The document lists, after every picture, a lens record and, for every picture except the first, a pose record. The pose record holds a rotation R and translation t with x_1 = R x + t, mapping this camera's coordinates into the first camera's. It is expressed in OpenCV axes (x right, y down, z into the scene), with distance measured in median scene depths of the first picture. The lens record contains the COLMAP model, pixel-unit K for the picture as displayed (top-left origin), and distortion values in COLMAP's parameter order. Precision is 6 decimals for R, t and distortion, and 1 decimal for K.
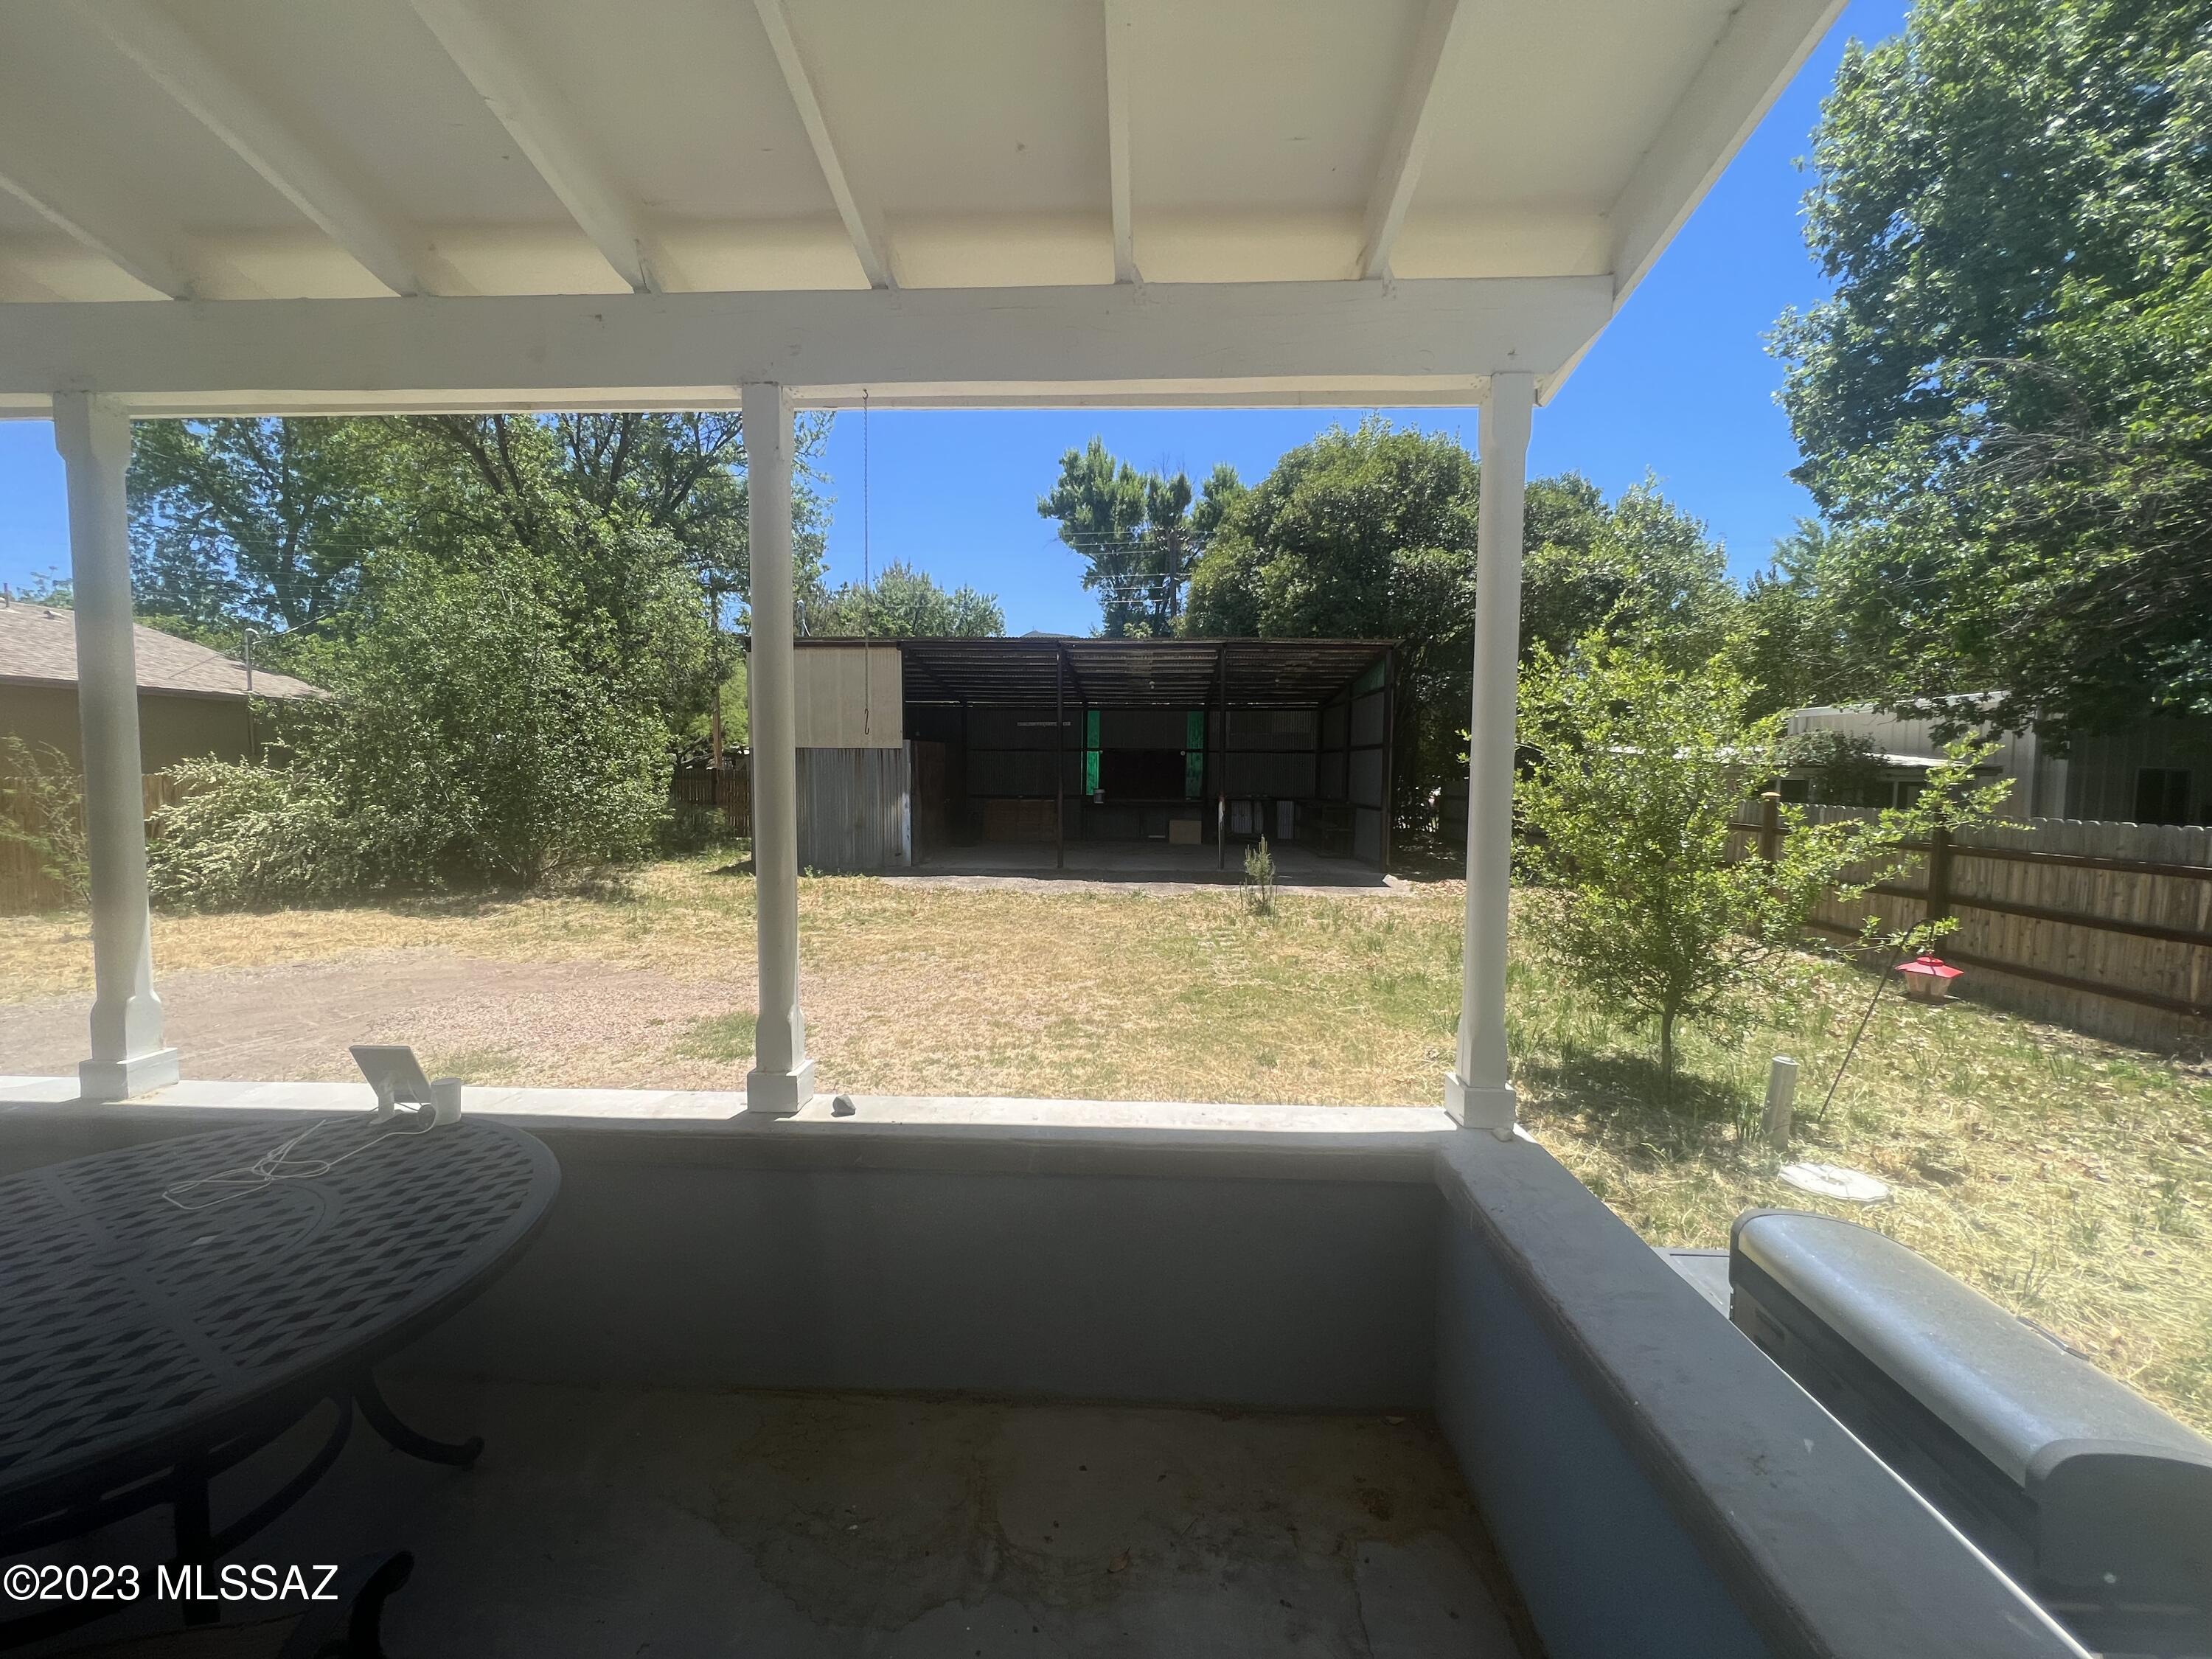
lens RADIAL K [[886.6, 0, 1105.2], [0, 886.6, 828.4], [0, 0, 1]] dist [0.000249, 0.000004]
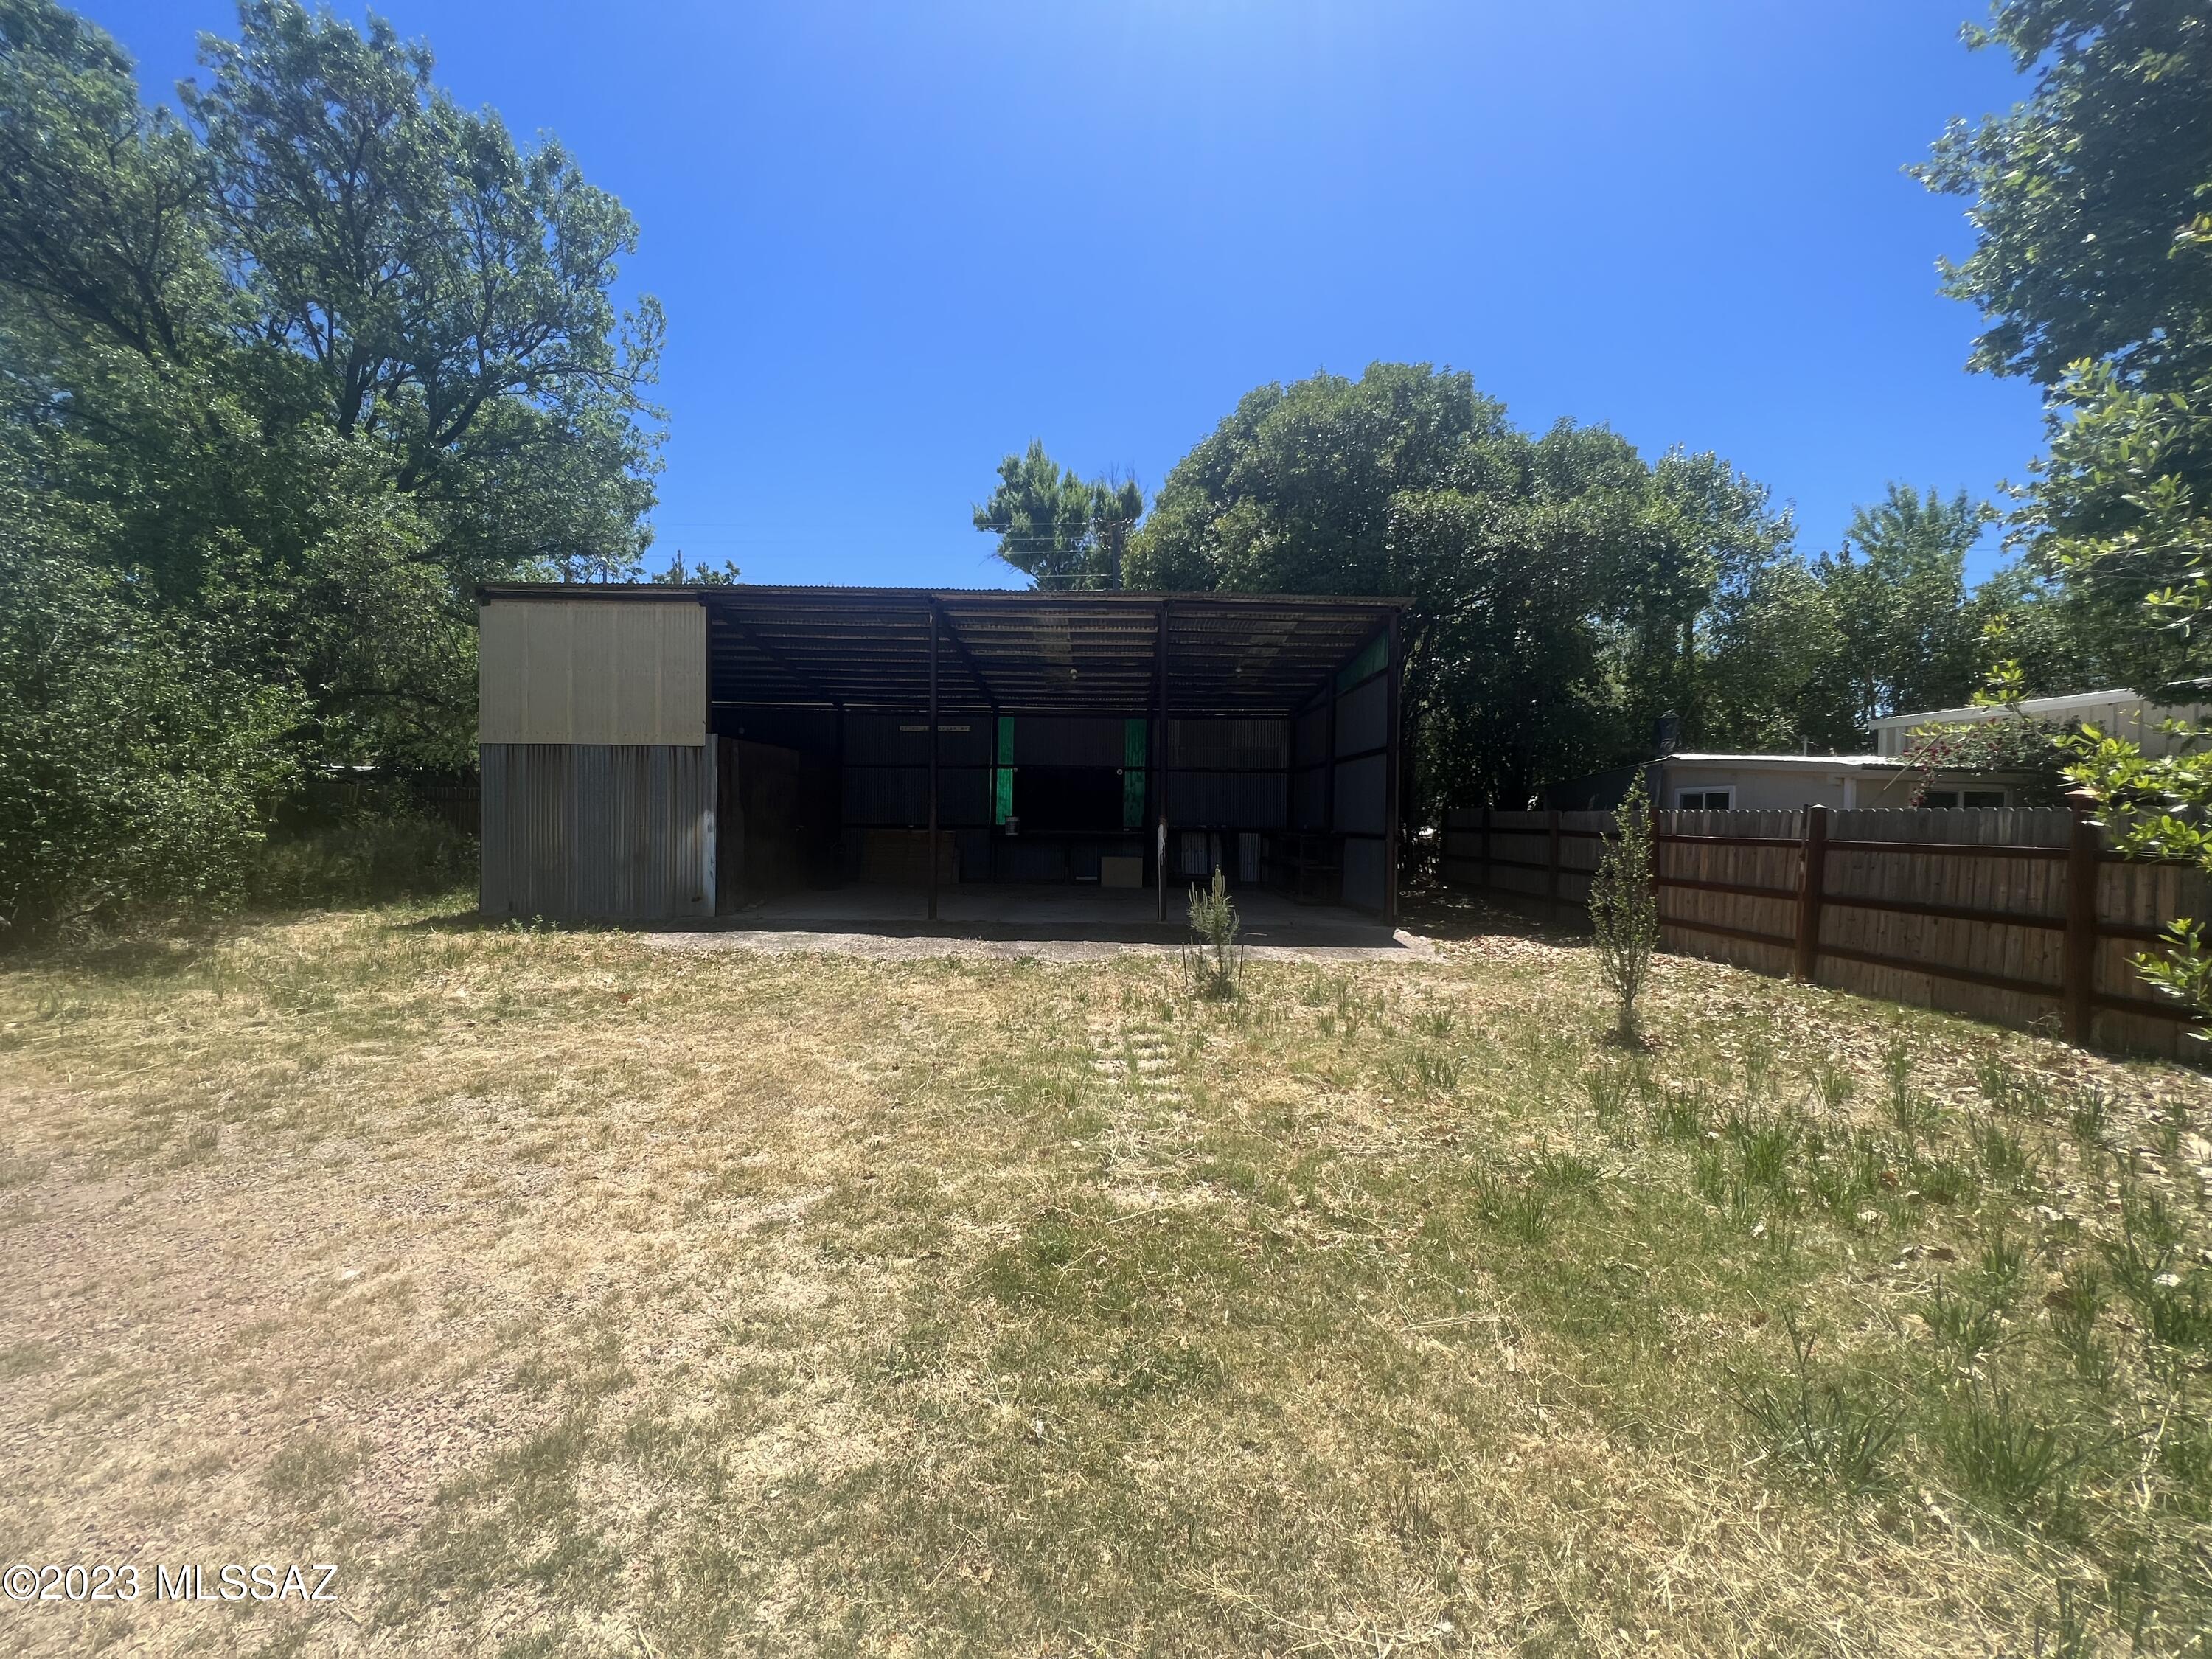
lens RADIAL K [[886.6, 0, 1104.9], [0, 886.6, 829.3], [0, 0, 1]] dist [0.000249, 0.000004]
pose [[0.999008, 0.005095, 0.044228, 0.050802], [-0.002669, 0.998497, -0.054737, 0.011256], [-0.044440, 0.054565, 0.997521, 0.276868]]
